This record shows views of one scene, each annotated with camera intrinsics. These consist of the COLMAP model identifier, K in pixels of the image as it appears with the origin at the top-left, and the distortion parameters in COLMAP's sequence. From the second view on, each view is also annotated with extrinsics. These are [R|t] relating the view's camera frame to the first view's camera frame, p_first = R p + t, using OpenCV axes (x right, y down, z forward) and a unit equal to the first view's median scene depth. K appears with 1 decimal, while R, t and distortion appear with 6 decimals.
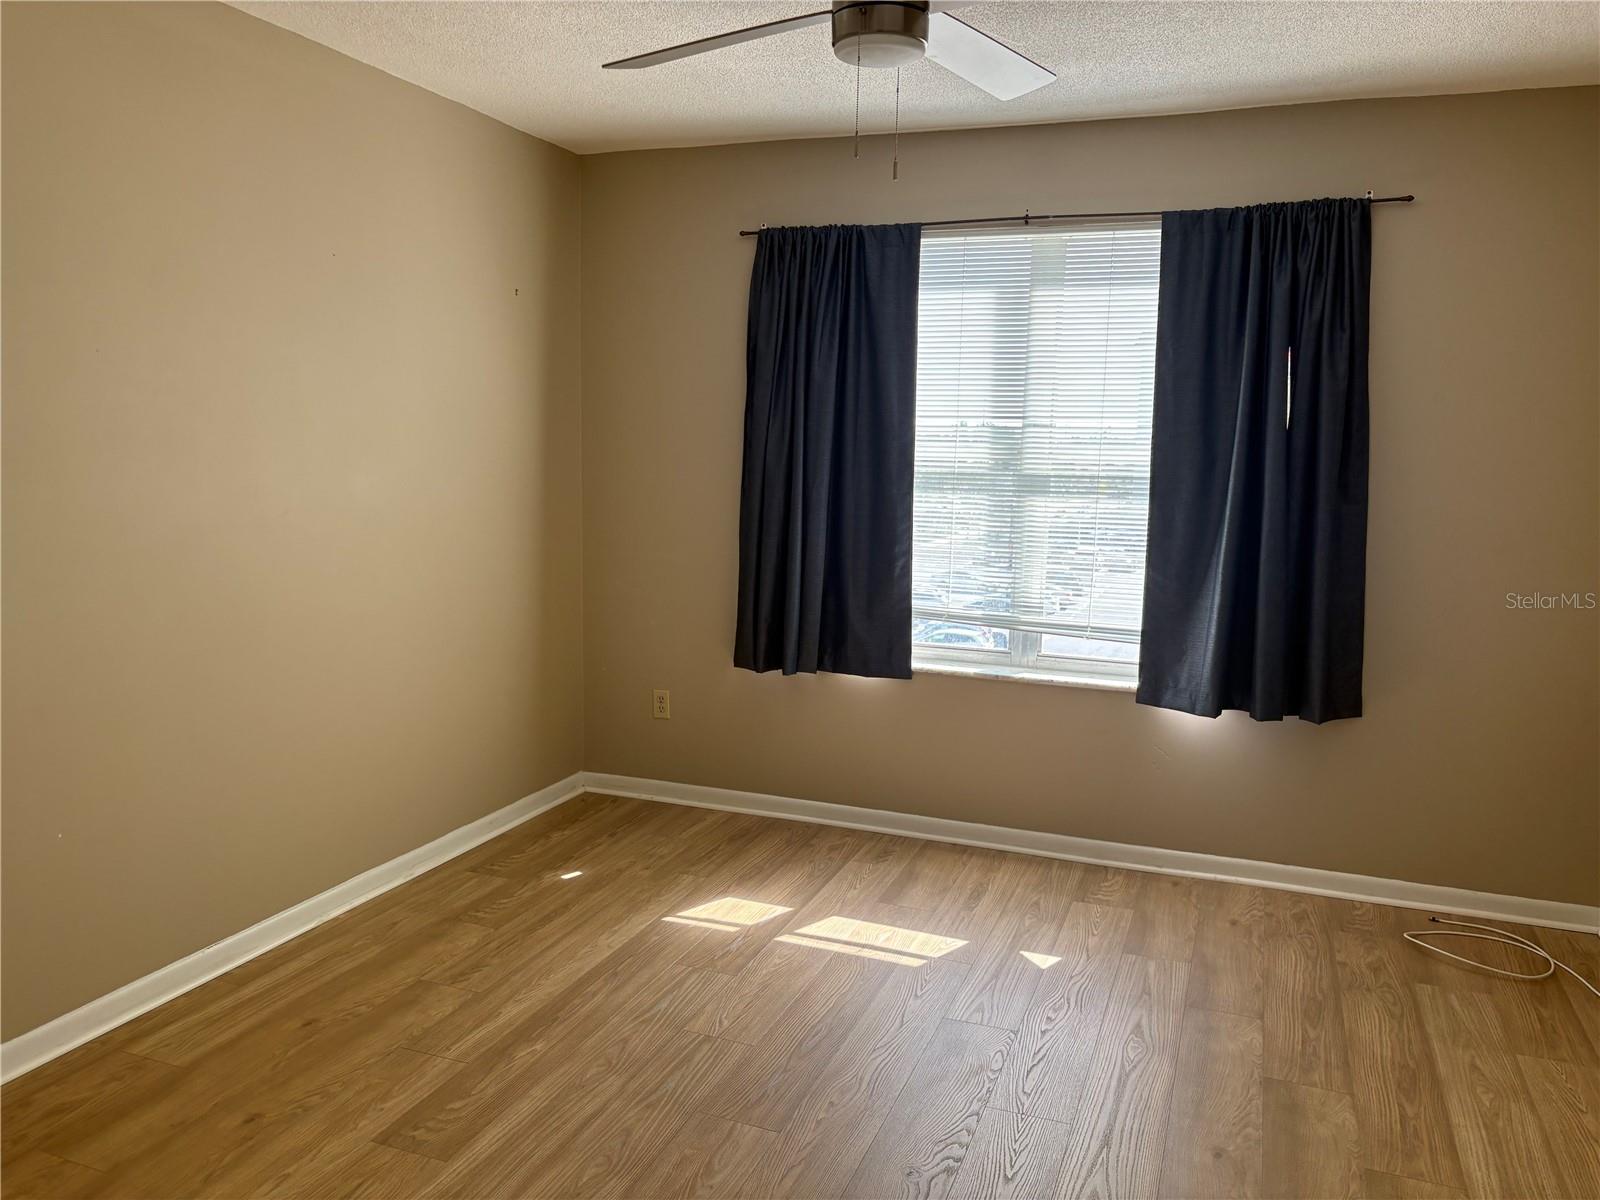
lens RADIAL K [[1211.0, 0, 800.0], [0, 1211.0, 600.0], [0, 0, 1]] dist [0.022164, 0.001064]
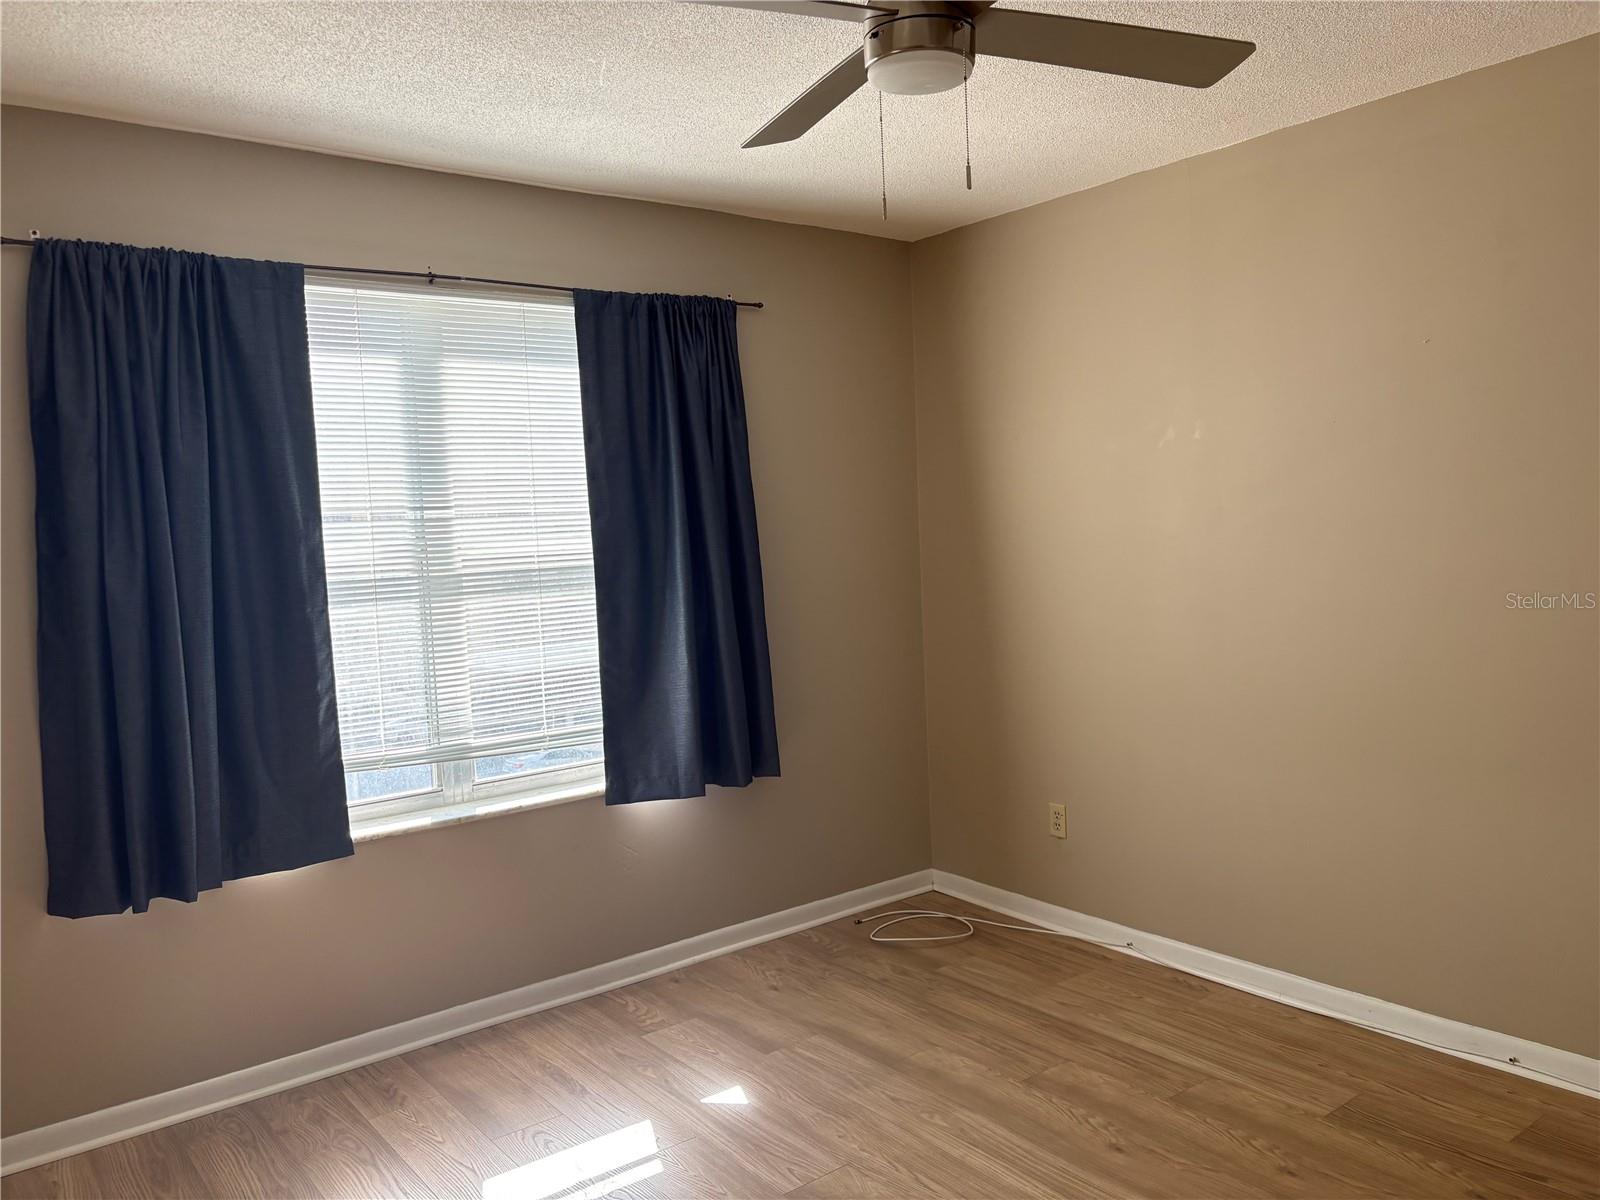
lens RADIAL K [[1211.0, 0, 800.0], [0, 1211.0, 600.0], [0, 0, 1]] dist [0.022164, 0.001064]
pose [[0.531569, -0.096547, 0.841495, -0.414966], [0.172060, 0.985077, 0.004331, -0.049899], [-0.829355, 0.142485, 0.540248, 0.356772]]
